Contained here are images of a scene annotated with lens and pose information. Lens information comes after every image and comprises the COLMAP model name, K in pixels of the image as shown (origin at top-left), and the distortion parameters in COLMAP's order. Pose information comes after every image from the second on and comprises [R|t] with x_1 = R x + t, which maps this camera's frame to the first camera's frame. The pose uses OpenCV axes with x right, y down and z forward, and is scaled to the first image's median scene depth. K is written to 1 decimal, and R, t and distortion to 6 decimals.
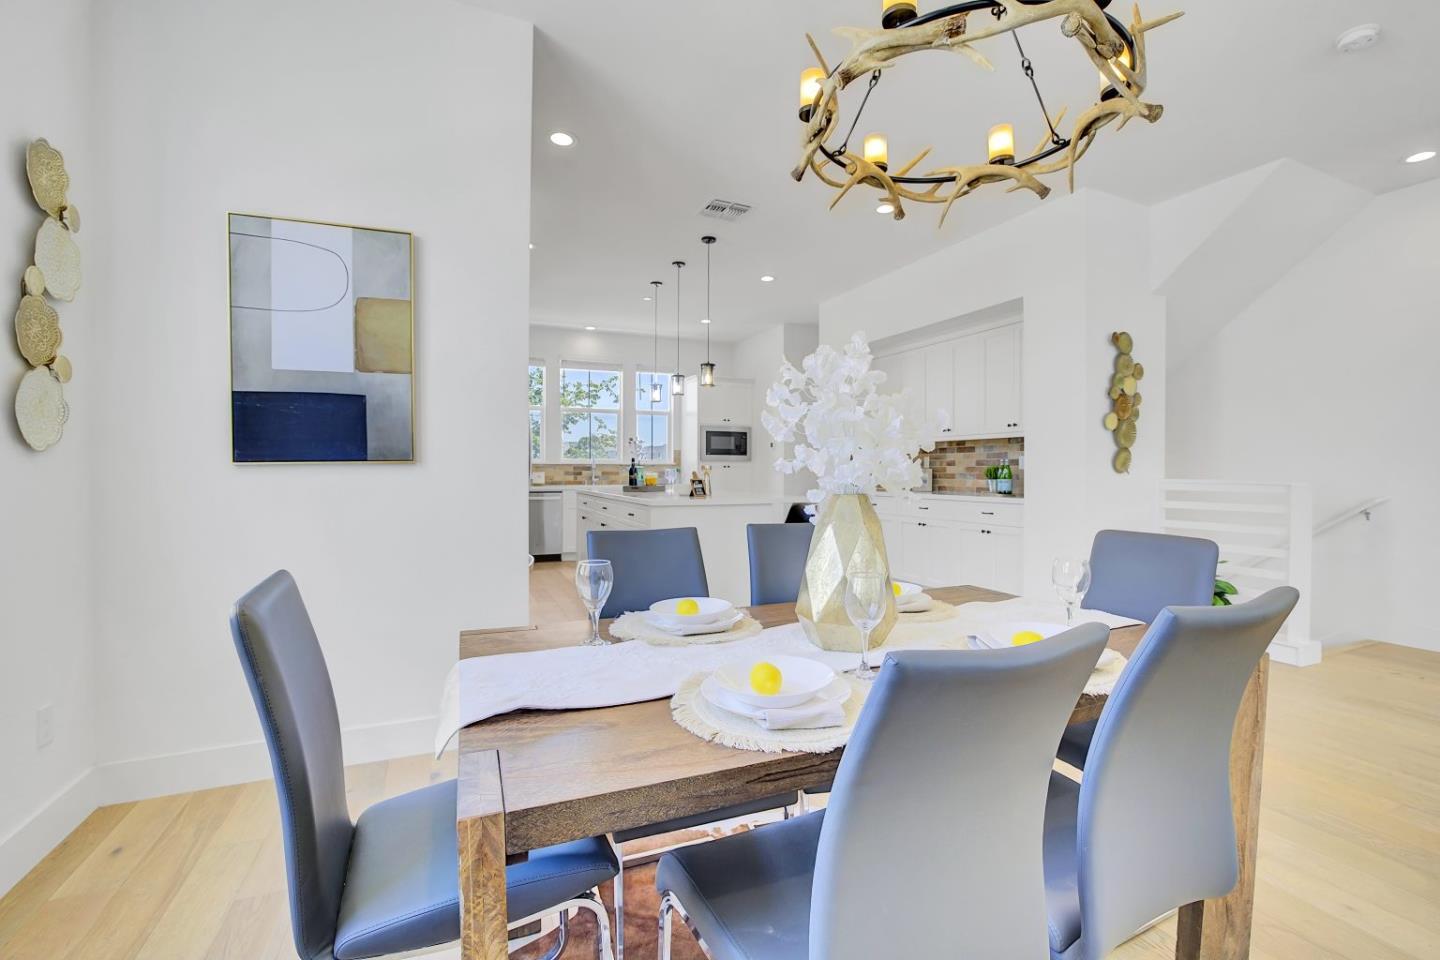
lens RADIAL K [[627.0, 0, 714.9], [0, 627.0, 472.1], [0, 0, 1]] dist [-0.000434, 0.000012]
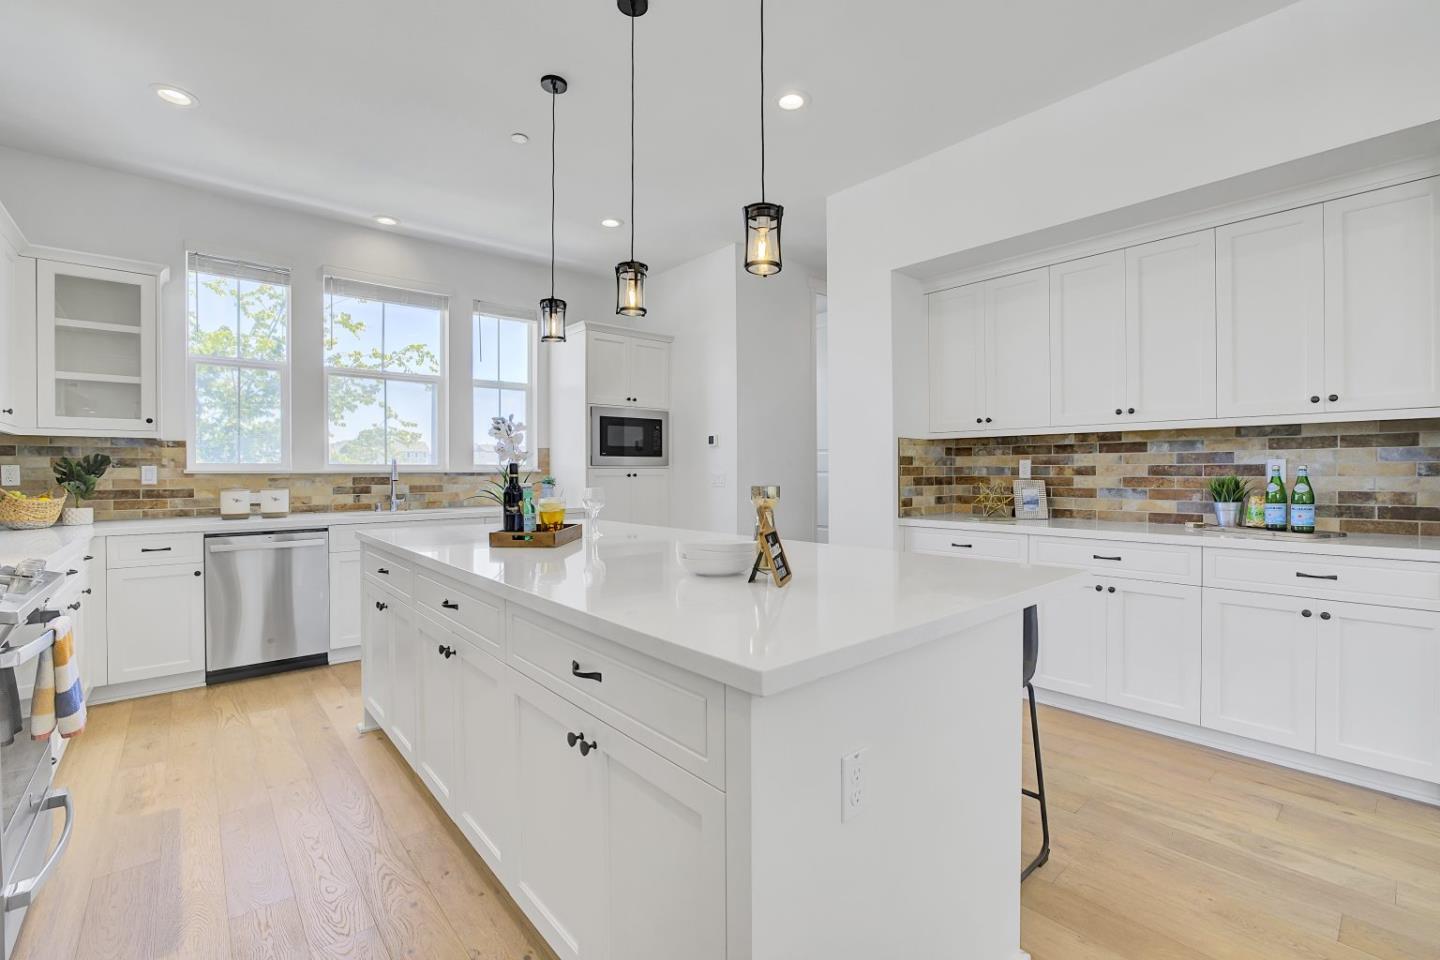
lens RADIAL K [[627.0, 0, 714.9], [0, 627.0, 472.1], [0, 0, 1]] dist [-0.000434, 0.000012]
pose [[0.953757, -0.008341, 0.300462, -0.092412], [0.008117, 0.999965, 0.001992, -0.012375], [-0.300468, 0.000539, 0.953792, 0.400582]]
